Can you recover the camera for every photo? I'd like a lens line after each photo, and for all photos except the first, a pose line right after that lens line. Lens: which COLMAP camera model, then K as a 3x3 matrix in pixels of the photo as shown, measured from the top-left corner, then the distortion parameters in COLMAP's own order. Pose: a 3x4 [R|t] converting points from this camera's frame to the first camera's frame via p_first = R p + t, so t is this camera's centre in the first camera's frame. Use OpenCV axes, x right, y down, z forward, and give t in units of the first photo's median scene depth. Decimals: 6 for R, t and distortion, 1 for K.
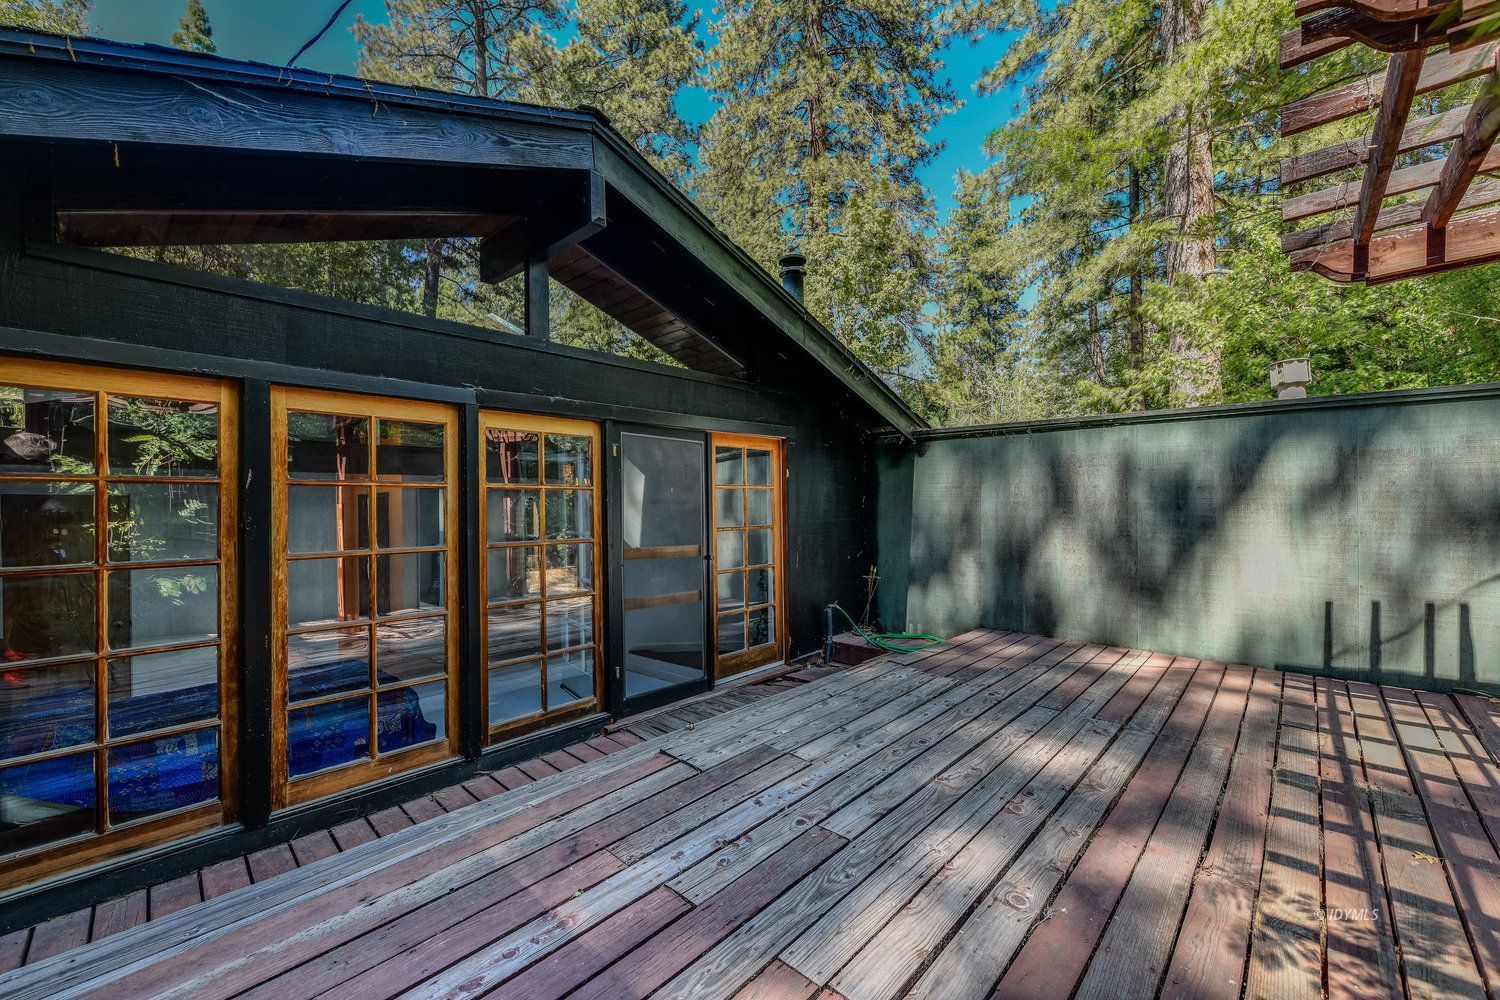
lens RADIAL K [[612.4, 0, 749.1], [0, 612.4, 502.6], [0, 0, 1]] dist [-0.005697, -0.000479]
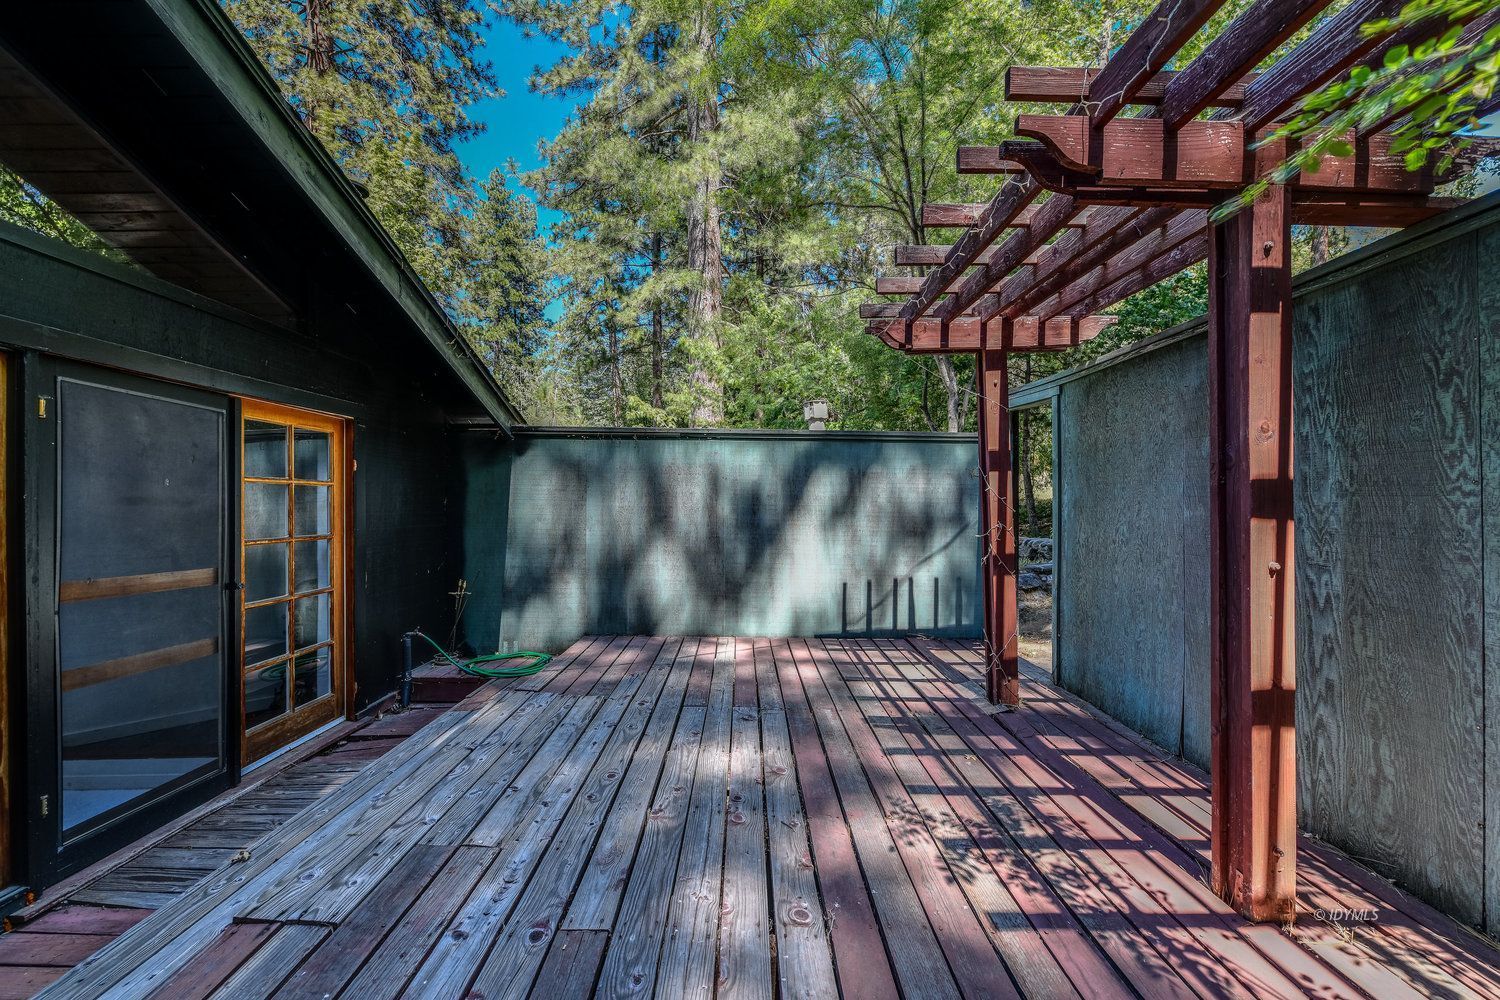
lens RADIAL K [[612.4, 0, 750.7], [0, 612.4, 502.5], [0, 0, 1]] dist [-0.005697, -0.000479]
pose [[0.721207, 0.014975, 0.692558, -0.125011], [-0.011086, 0.999888, -0.010077, -0.000118], [-0.692631, -0.000410, 0.721292, 0.142653]]
